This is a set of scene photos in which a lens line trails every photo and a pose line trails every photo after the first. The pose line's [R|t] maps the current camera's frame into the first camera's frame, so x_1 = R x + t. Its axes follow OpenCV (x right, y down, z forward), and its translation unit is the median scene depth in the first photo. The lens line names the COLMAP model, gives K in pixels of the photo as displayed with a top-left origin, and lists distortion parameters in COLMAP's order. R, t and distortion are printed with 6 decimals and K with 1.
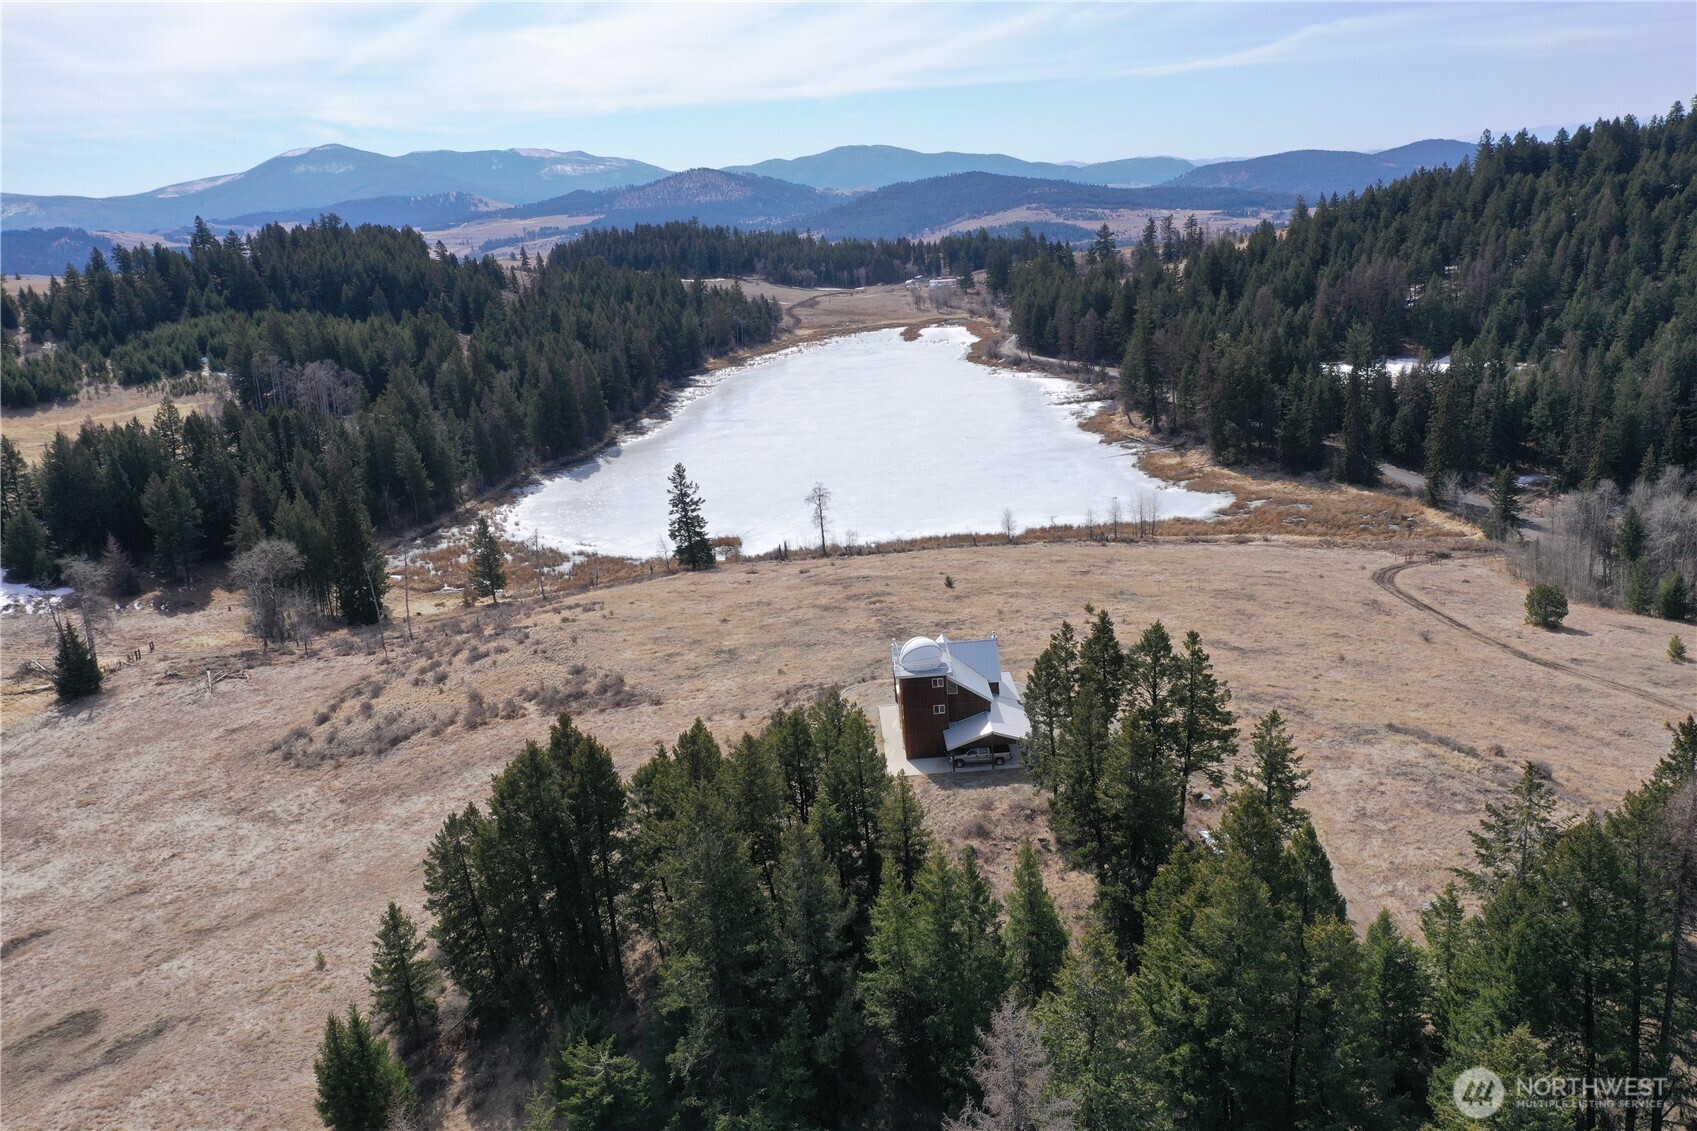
lens RADIAL K [[1348.0, 0, 848.2], [0, 1348.0, 568.2], [0, 0, 1]] dist [0.023511, -0.013434]
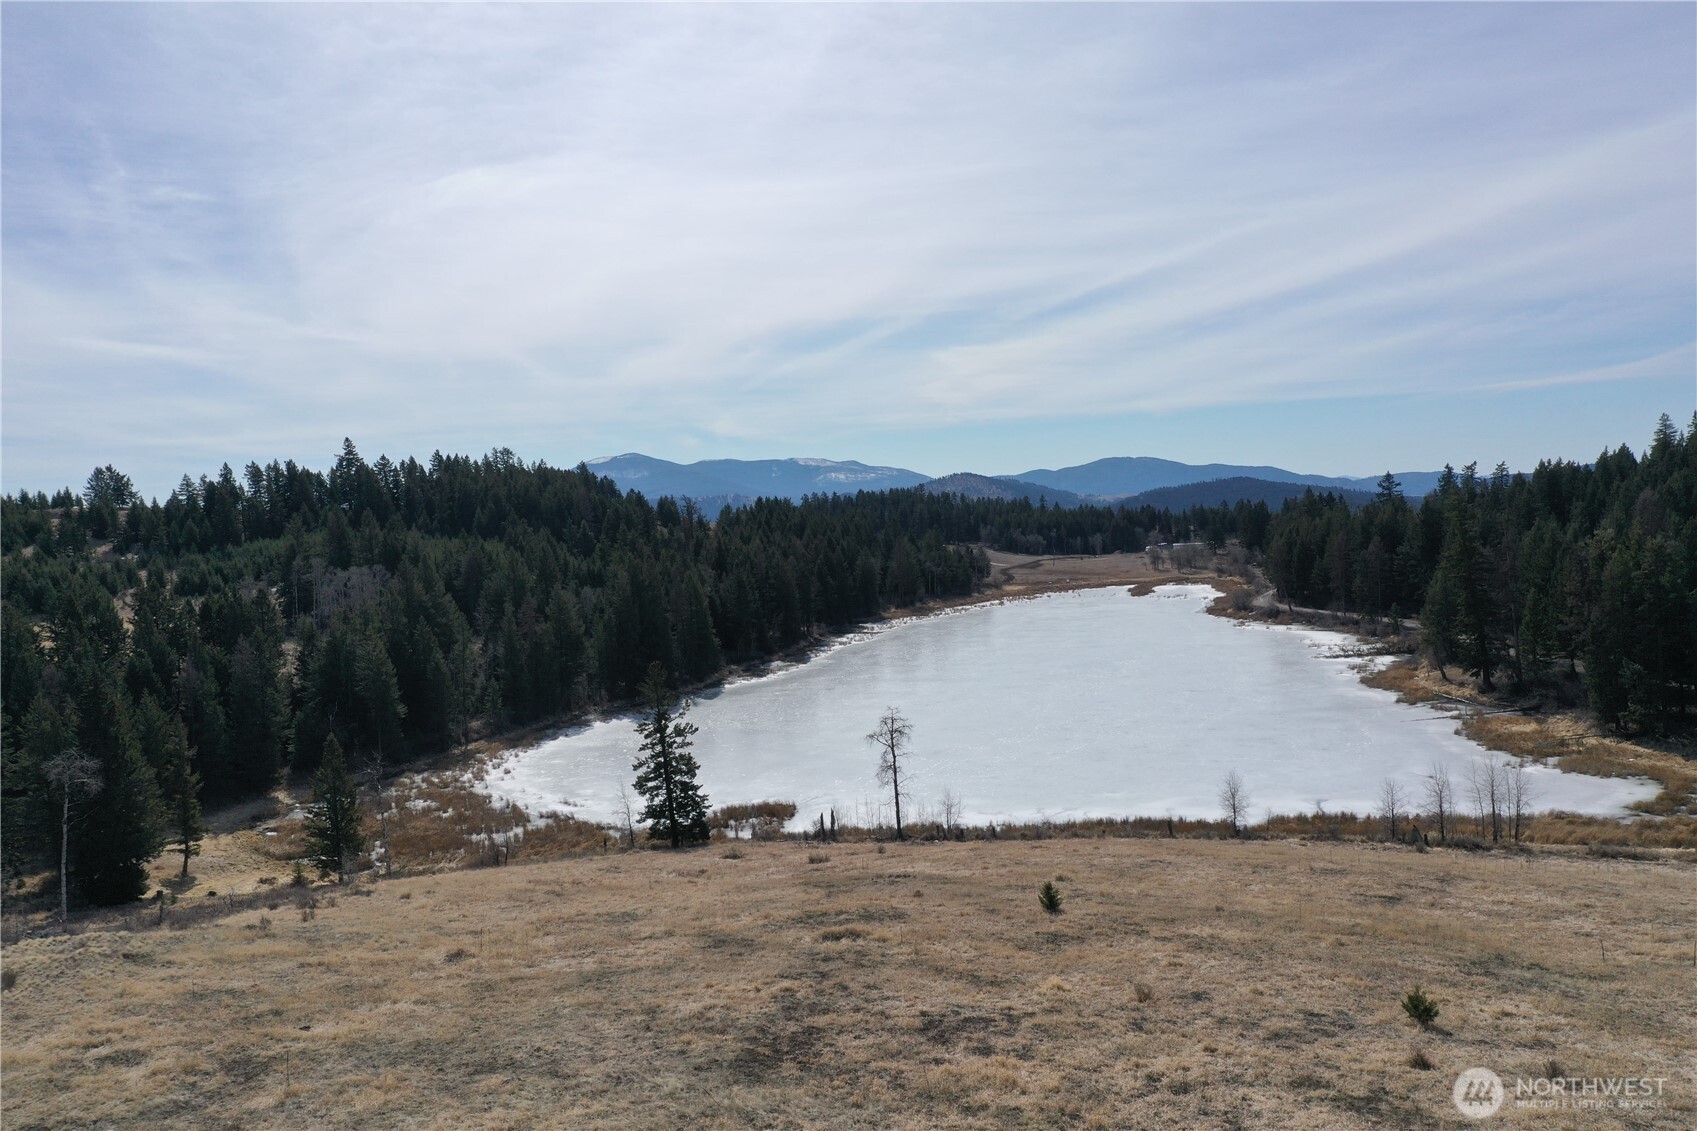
lens RADIAL K [[1348.0, 0, 845.8], [0, 1348.0, 558.0], [0, 0, 1]] dist [0.023511, -0.013434]
pose [[0.980764, 0.021956, -0.193958, 0.049317], [-0.065713, 0.972792, -0.222164, 0.002606], [0.183803, 0.230636, 0.955523, 0.303033]]
